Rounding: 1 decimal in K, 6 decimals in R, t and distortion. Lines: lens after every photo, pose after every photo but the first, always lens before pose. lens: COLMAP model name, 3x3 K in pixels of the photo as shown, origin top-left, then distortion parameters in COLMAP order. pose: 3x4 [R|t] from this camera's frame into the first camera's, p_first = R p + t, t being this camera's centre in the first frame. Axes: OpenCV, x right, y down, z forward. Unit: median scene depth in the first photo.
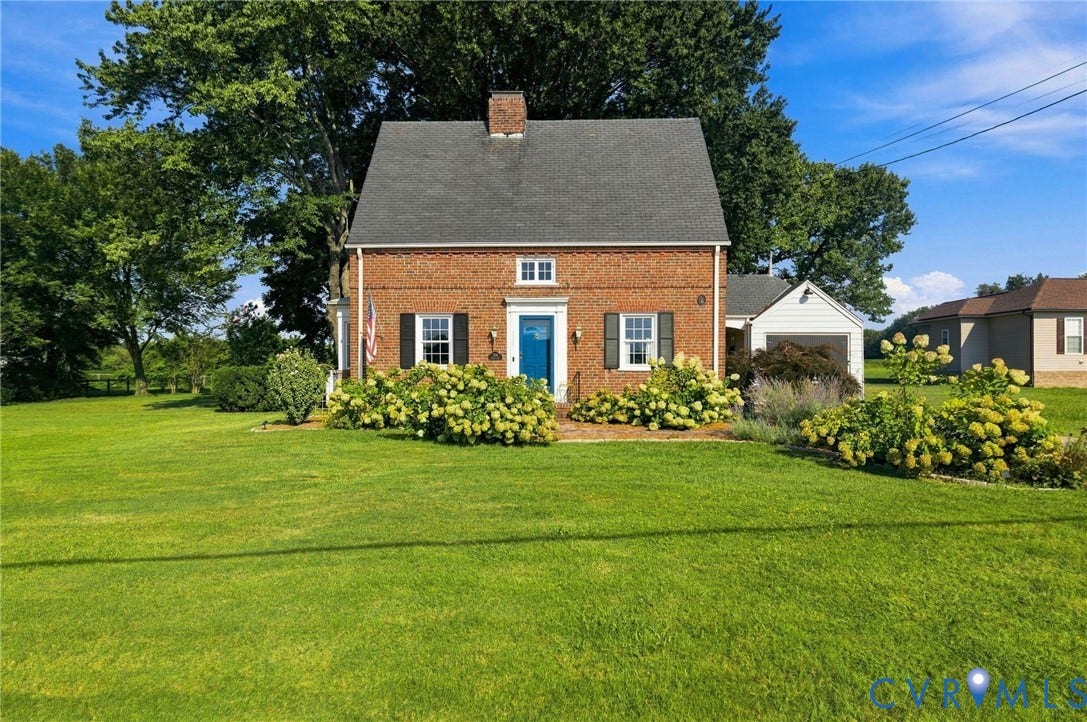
lens RADIAL K [[516.2, 0, 543.5], [0, 516.2, 361.0], [0, 0, 1]] dist [0.000284, 0.000337]
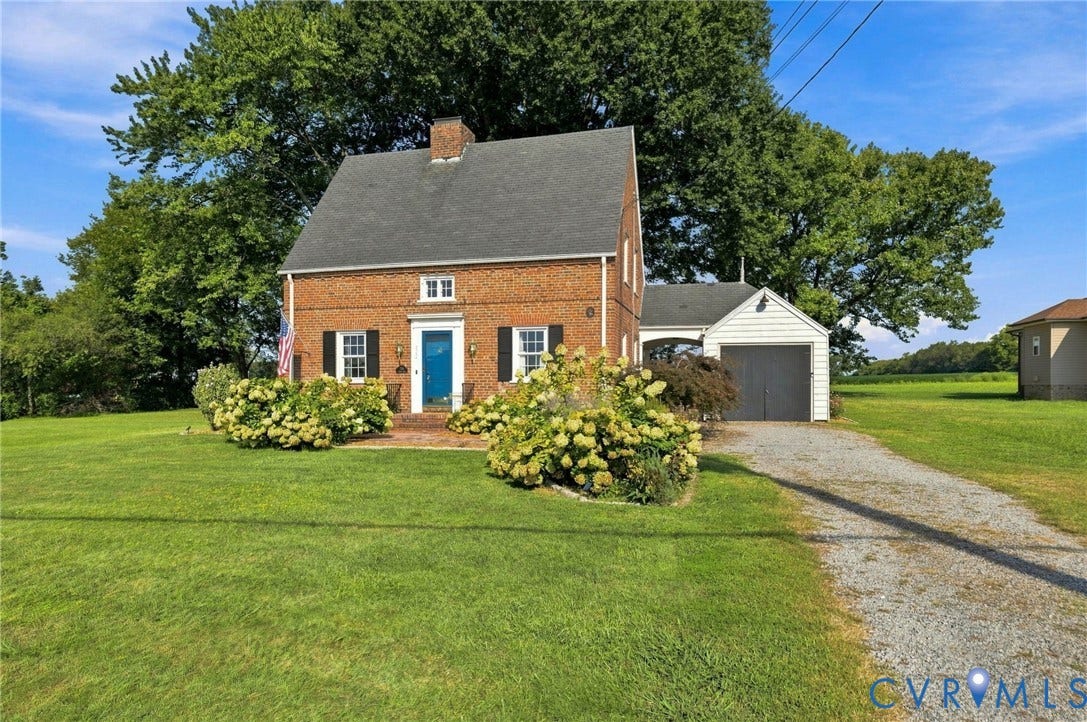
lens RADIAL K [[515.5, 0, 569.3], [0, 515.5, 377.2], [0, 0, 1]] dist [0.001223, 0.000107]
pose [[0.982153, -0.003425, -0.188052, 0.445156], [0.004230, 0.999984, 0.003878, 0.003761], [0.188036, -0.004604, 0.982151, 0.014596]]
